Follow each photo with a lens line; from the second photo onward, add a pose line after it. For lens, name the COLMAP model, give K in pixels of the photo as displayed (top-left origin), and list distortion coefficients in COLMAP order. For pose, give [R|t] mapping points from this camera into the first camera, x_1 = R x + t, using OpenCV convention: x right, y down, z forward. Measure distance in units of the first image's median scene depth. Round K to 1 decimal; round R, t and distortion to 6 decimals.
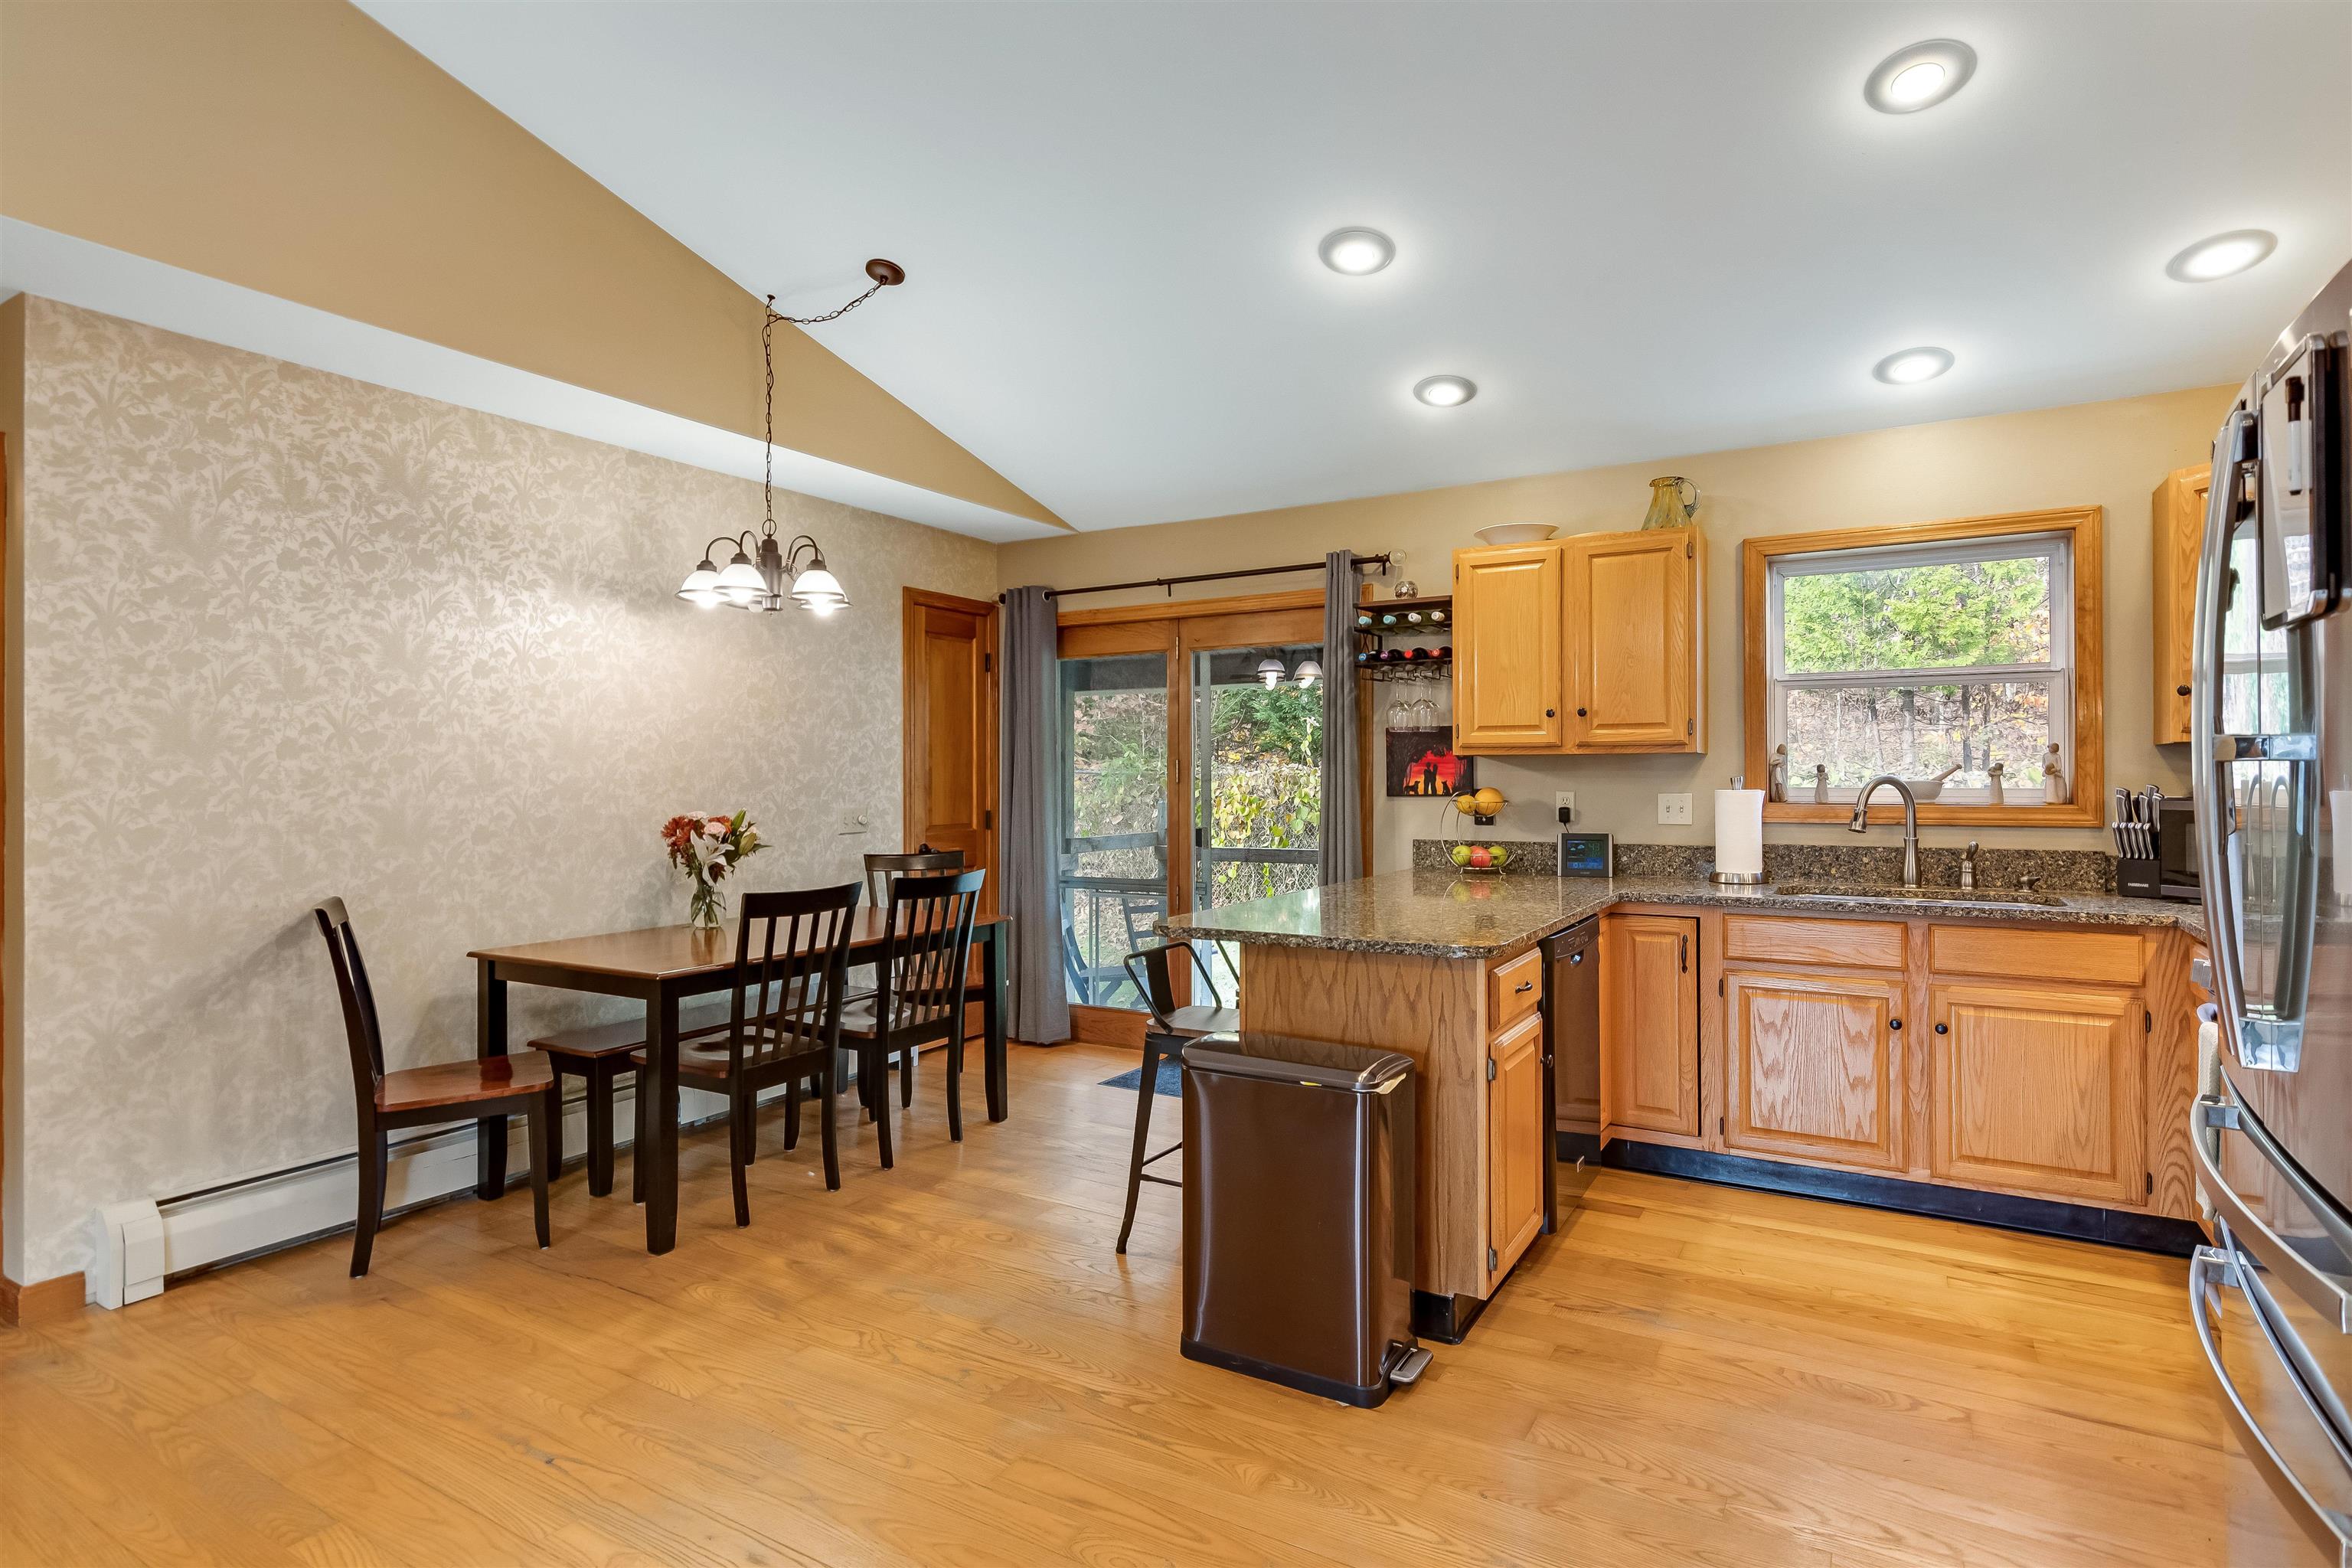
lens RADIAL K [[1216.4, 0, 1184.6], [0, 1216.4, 774.7], [0, 0, 1]] dist [0.000926, -0.001831]
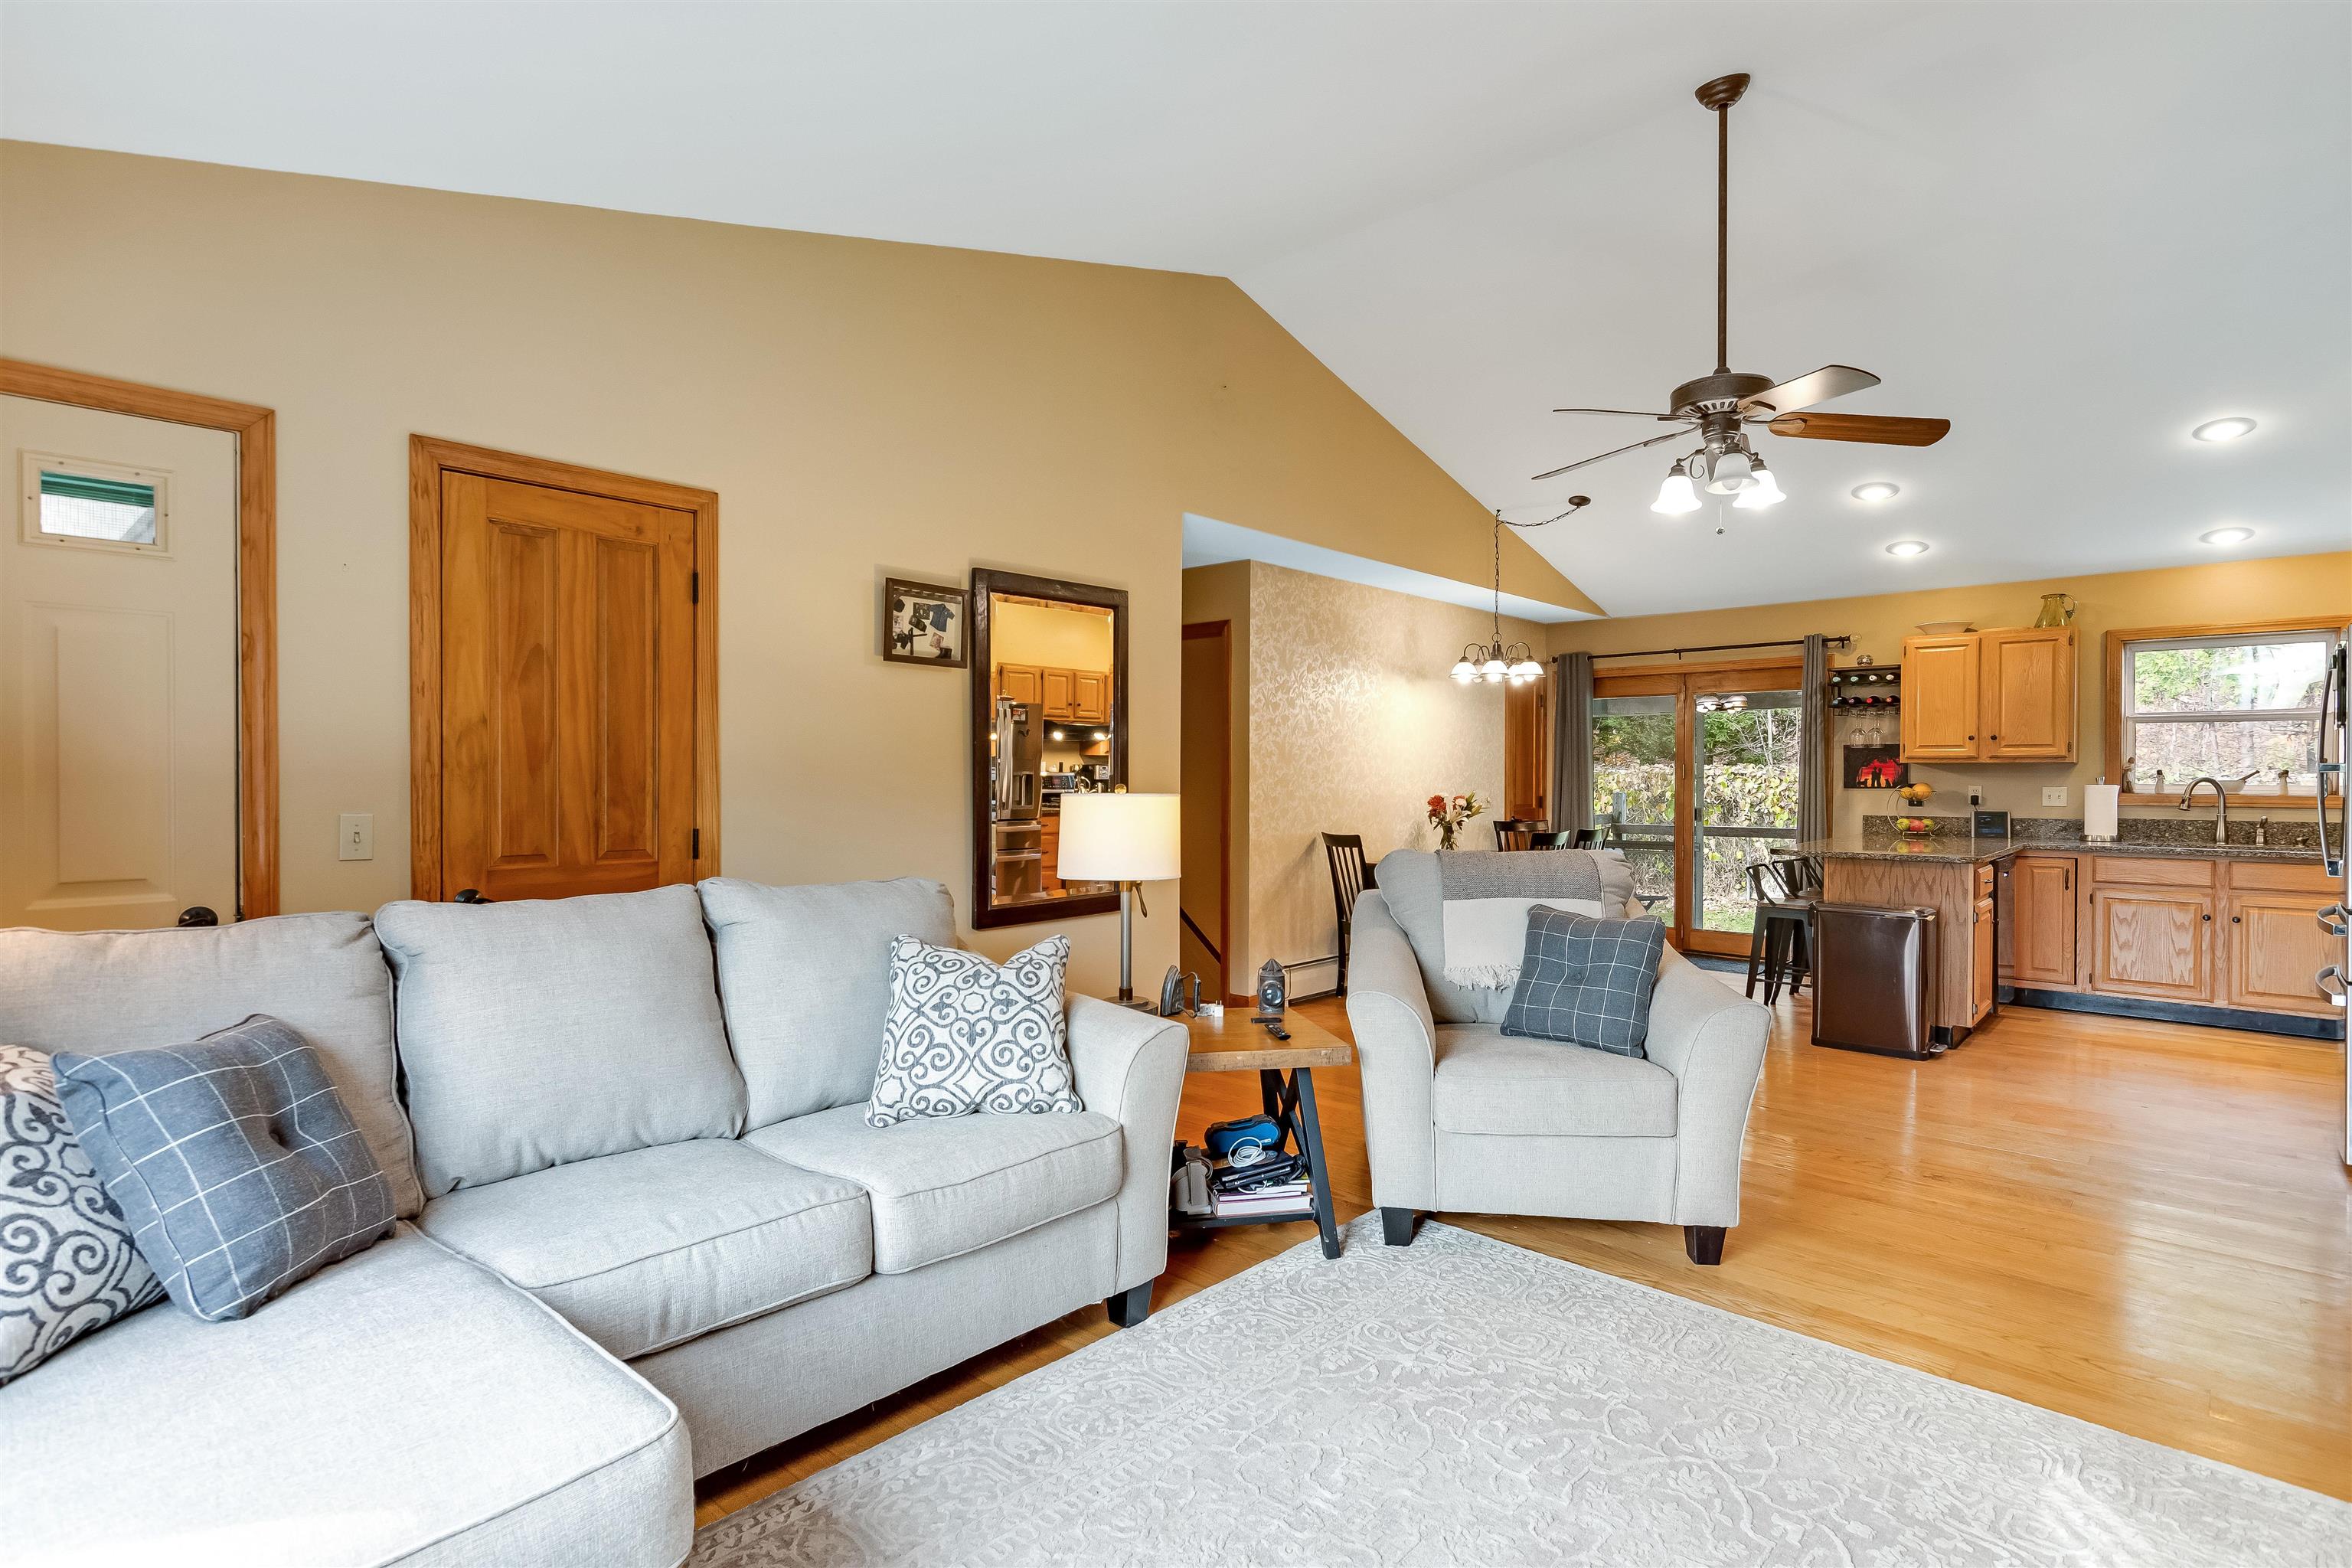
lens RADIAL K [[1193.3, 0, 1164.5], [0, 1193.3, 787.9], [0, 0, 1]] dist [-0.001190, 0.002169]
pose [[0.978298, 0.007449, -0.207071, -0.457188], [-0.004481, 0.999880, 0.014796, -0.001798], [0.207156, -0.013547, 0.978214, -0.855038]]
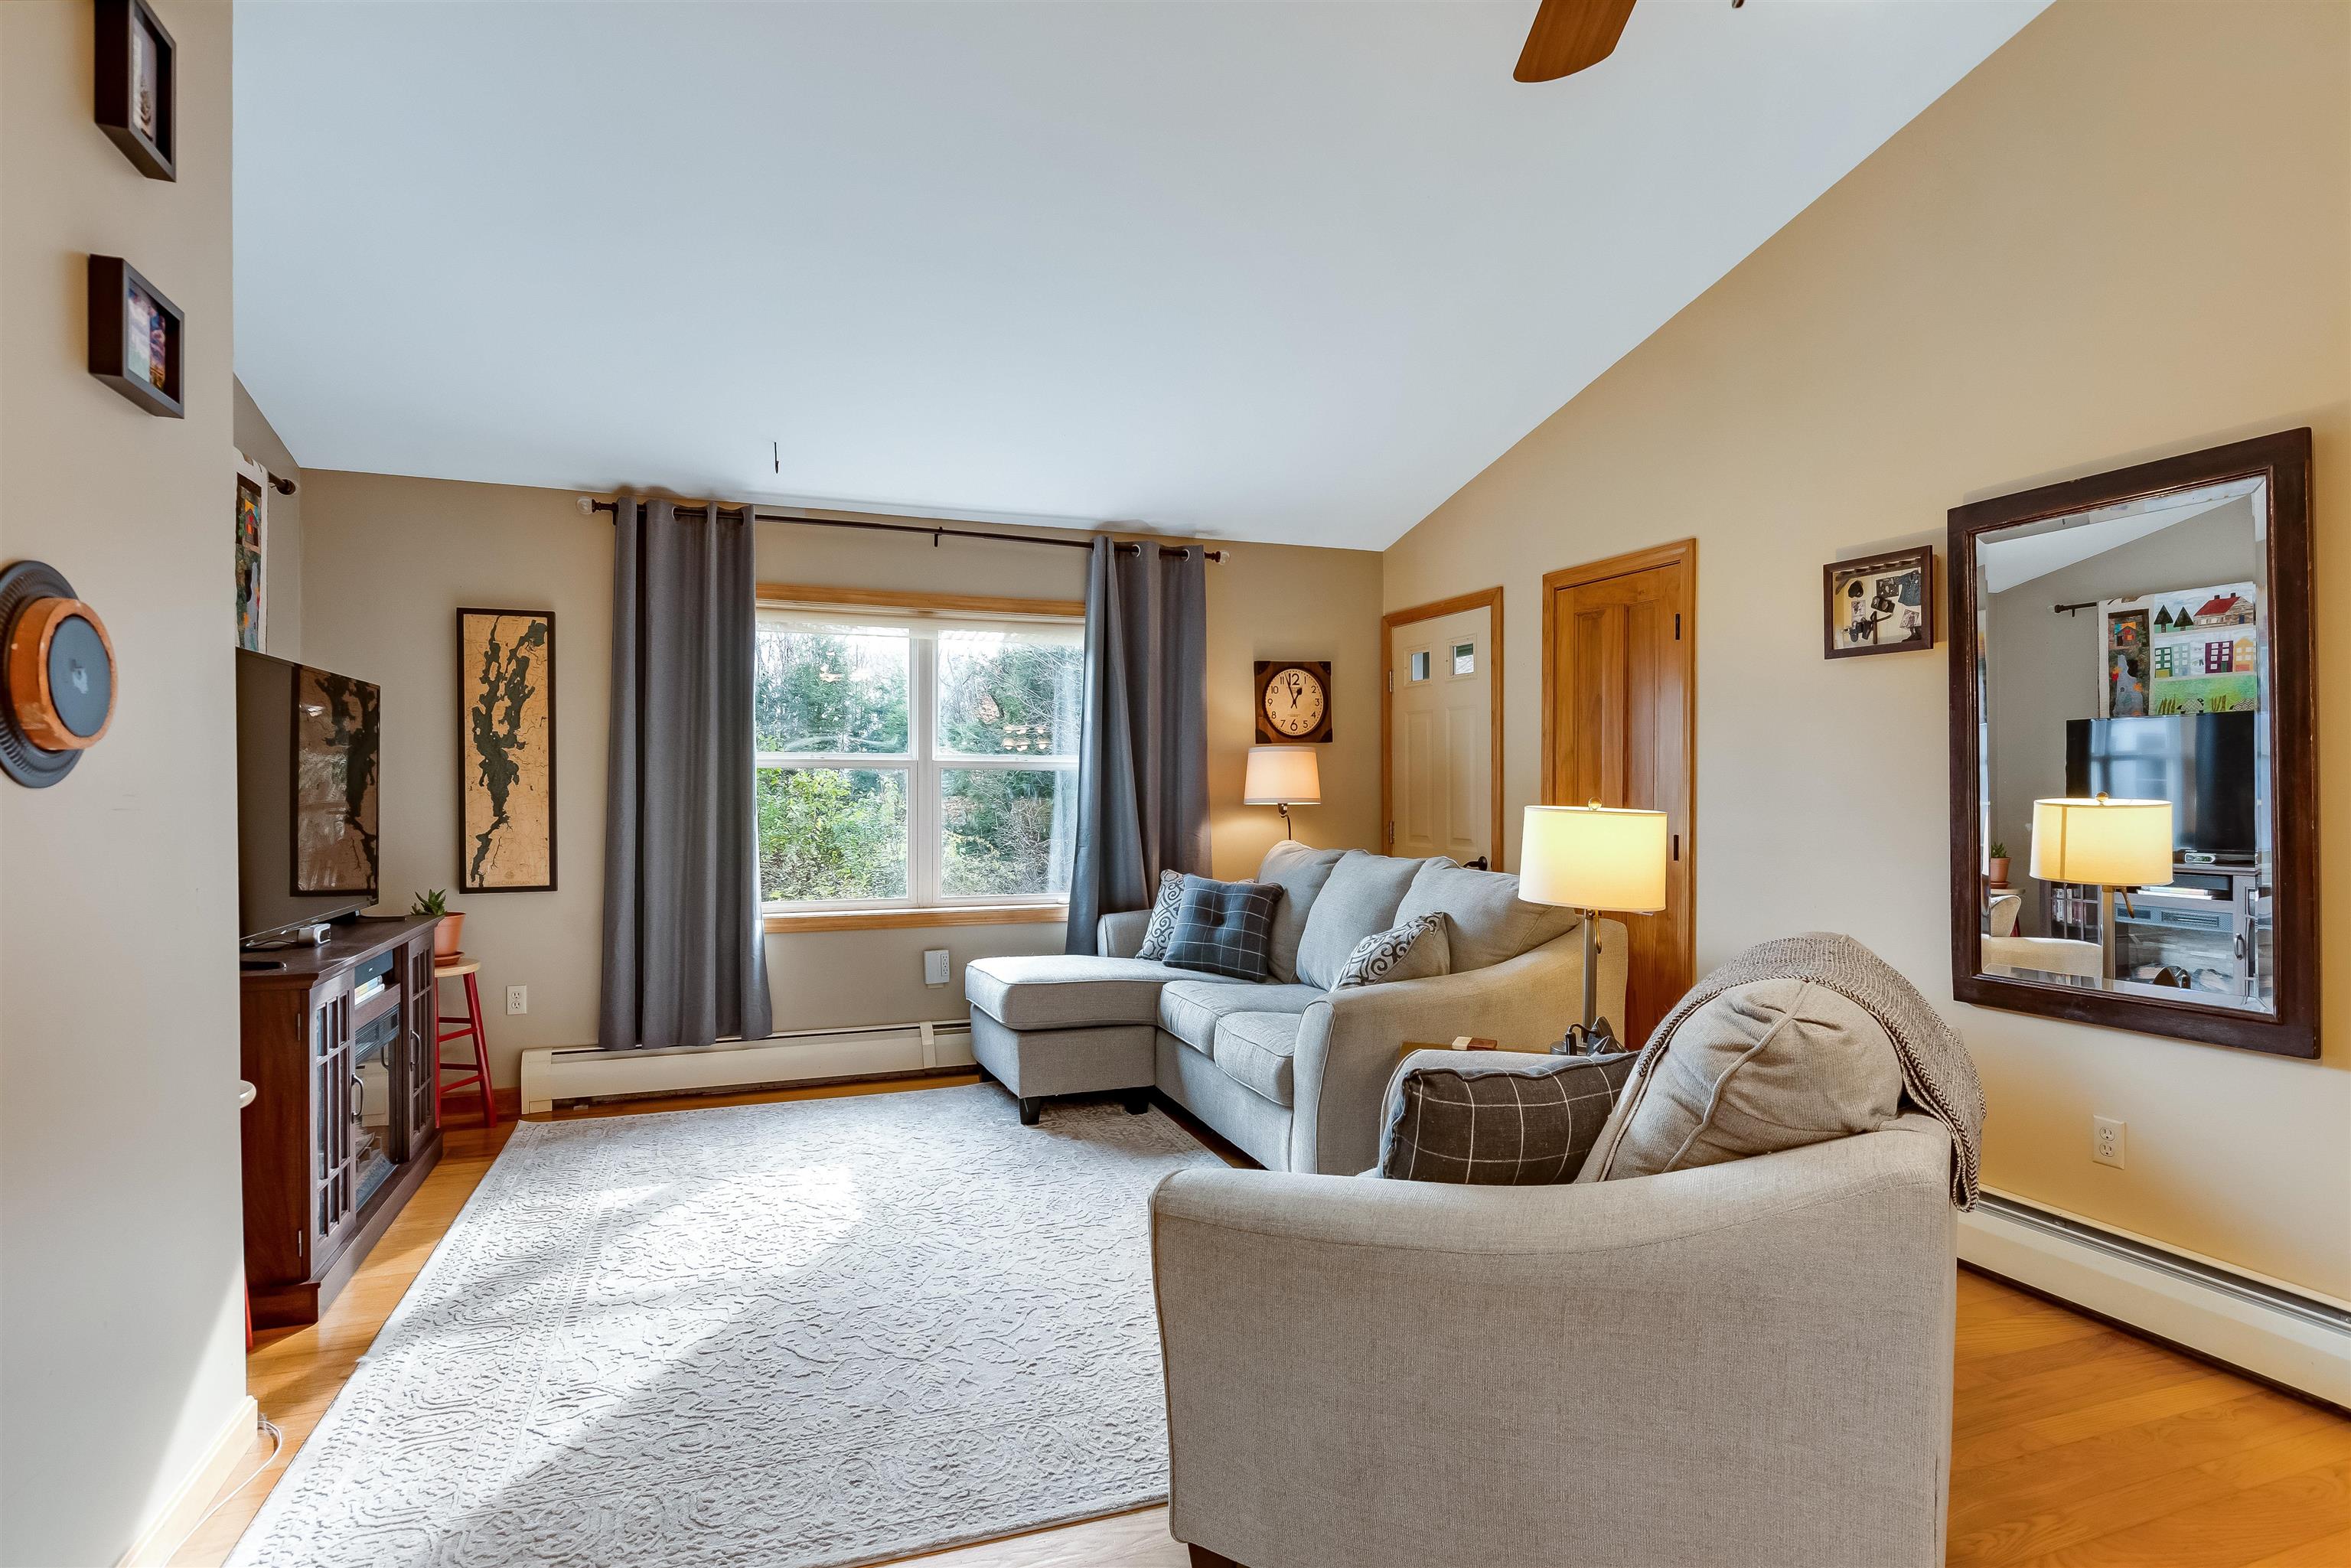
lens RADIAL K [[1215.9, 0, 1175.8], [0, 1215.9, 781.7], [0, 0, 1]] dist [0.000926, -0.001831]
pose [[-0.626239, -0.004600, -0.779617, 0.095502], [-0.001270, 0.999987, -0.004880, 0.002104], [0.779630, -0.002065, -0.626237, 0.255495]]
